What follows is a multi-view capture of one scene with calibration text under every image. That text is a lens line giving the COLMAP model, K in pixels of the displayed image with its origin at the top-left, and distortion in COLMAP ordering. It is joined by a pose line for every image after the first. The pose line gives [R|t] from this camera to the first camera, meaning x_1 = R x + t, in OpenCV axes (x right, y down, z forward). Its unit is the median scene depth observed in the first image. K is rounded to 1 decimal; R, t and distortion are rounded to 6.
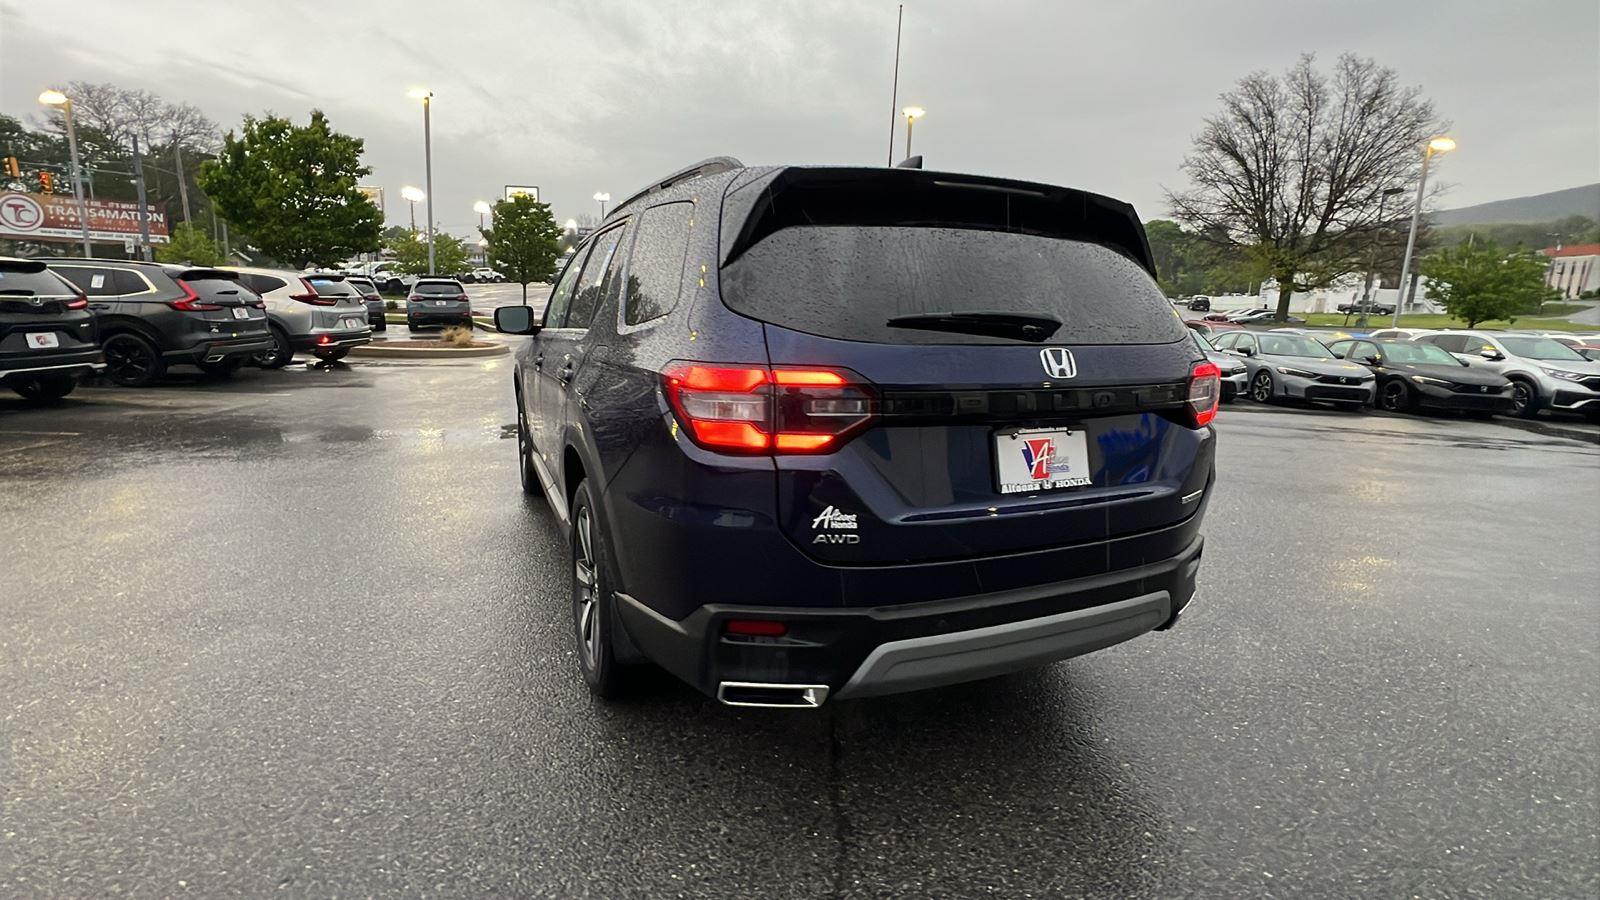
lens RADIAL K [[733.2, 0, 797.0], [0, 733.2, 449.7], [0, 0, 1]] dist [-0.000223, -0.000133]
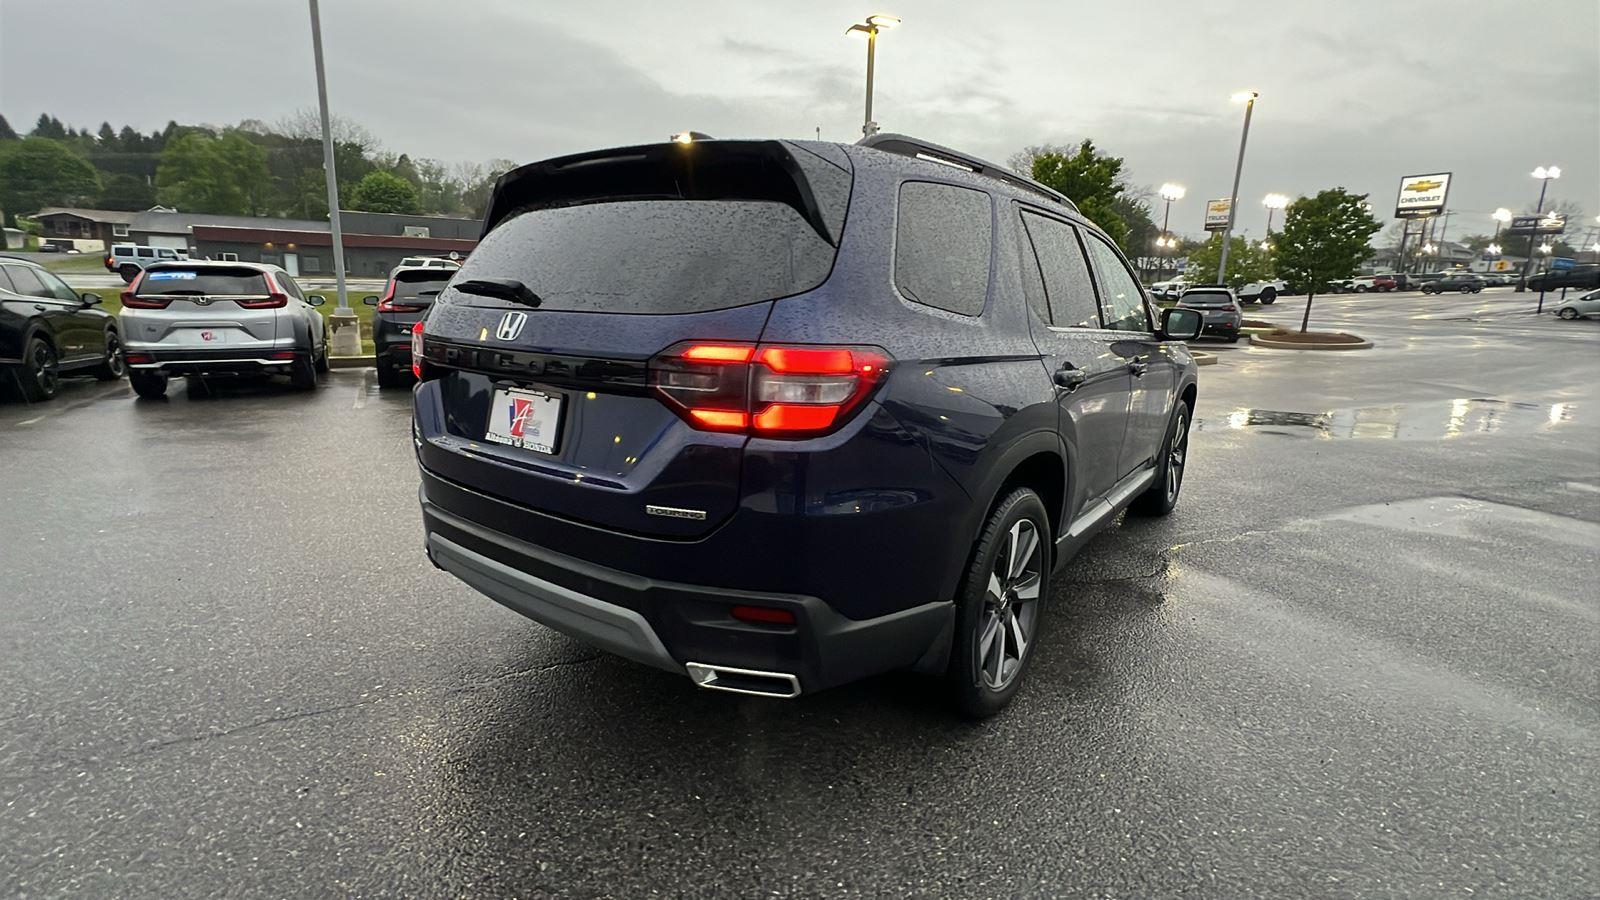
lens RADIAL K [[733.2, 0, 797.0], [0, 733.2, 449.7], [0, 0, 1]] dist [-0.000223, -0.000133]
pose [[0.502888, 0.166788, -0.848107, 1.446992], [-0.180668, 0.979815, 0.085562, -0.105652], [0.845259, 0.110198, 0.522870, 0.795738]]
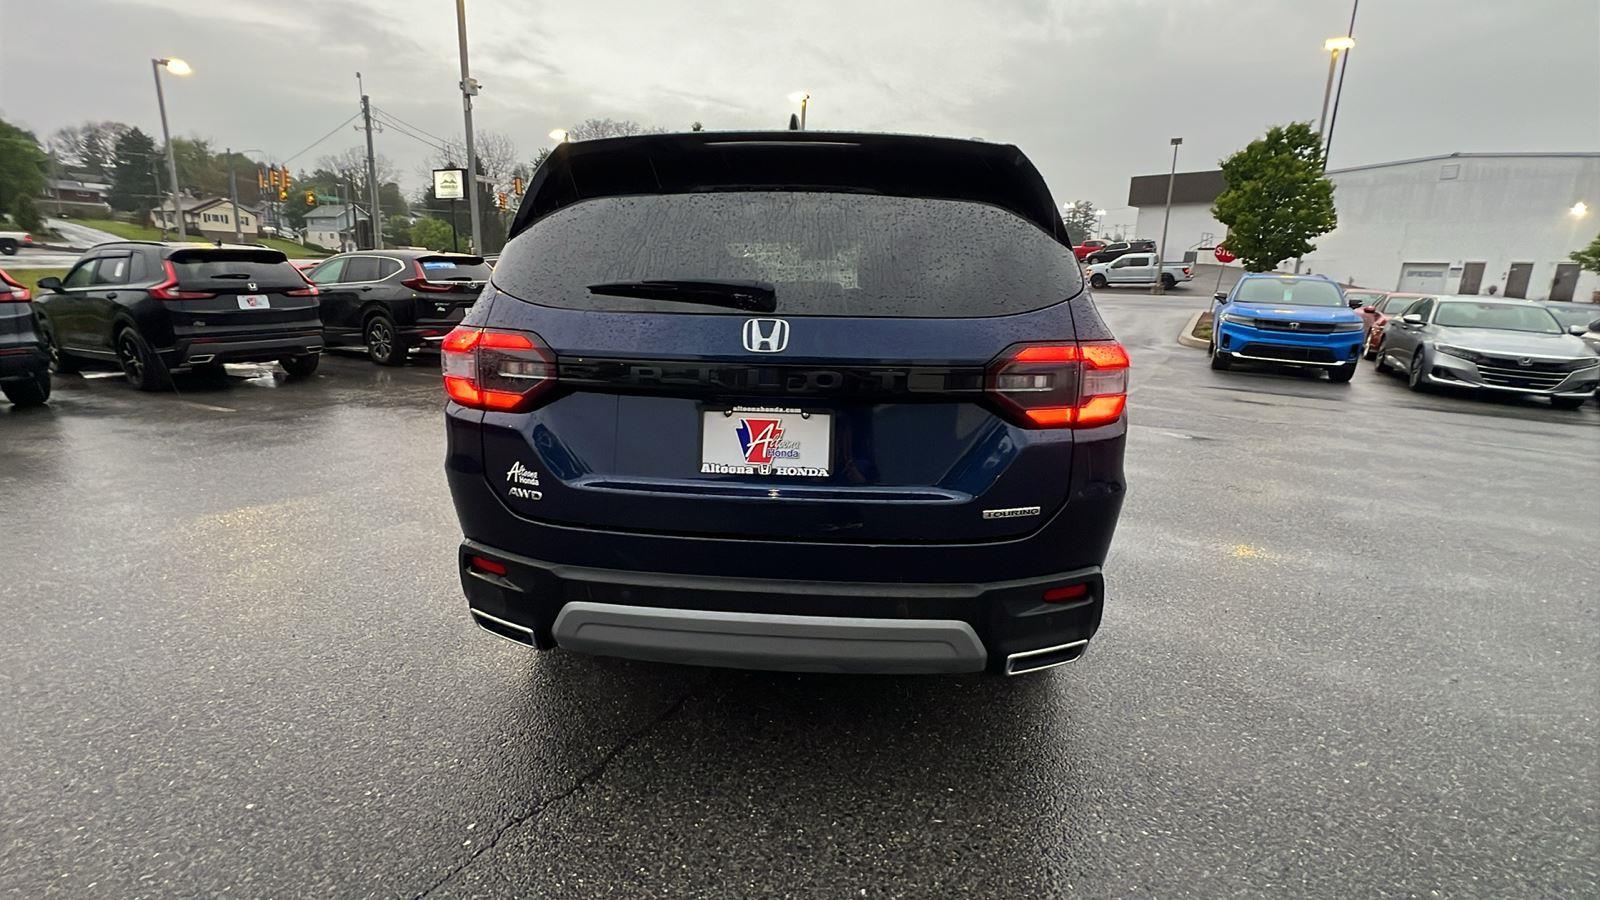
lens RADIAL K [[712.0, 0, 801.5], [0, 712.0, 428.5], [0, 0, 1]] dist [-0.001215, -0.000222]
pose [[0.886893, 0.091604, -0.452803, 0.781511], [-0.088048, 0.995695, 0.028975, -0.033208], [0.453508, 0.014171, 0.891140, 0.237517]]
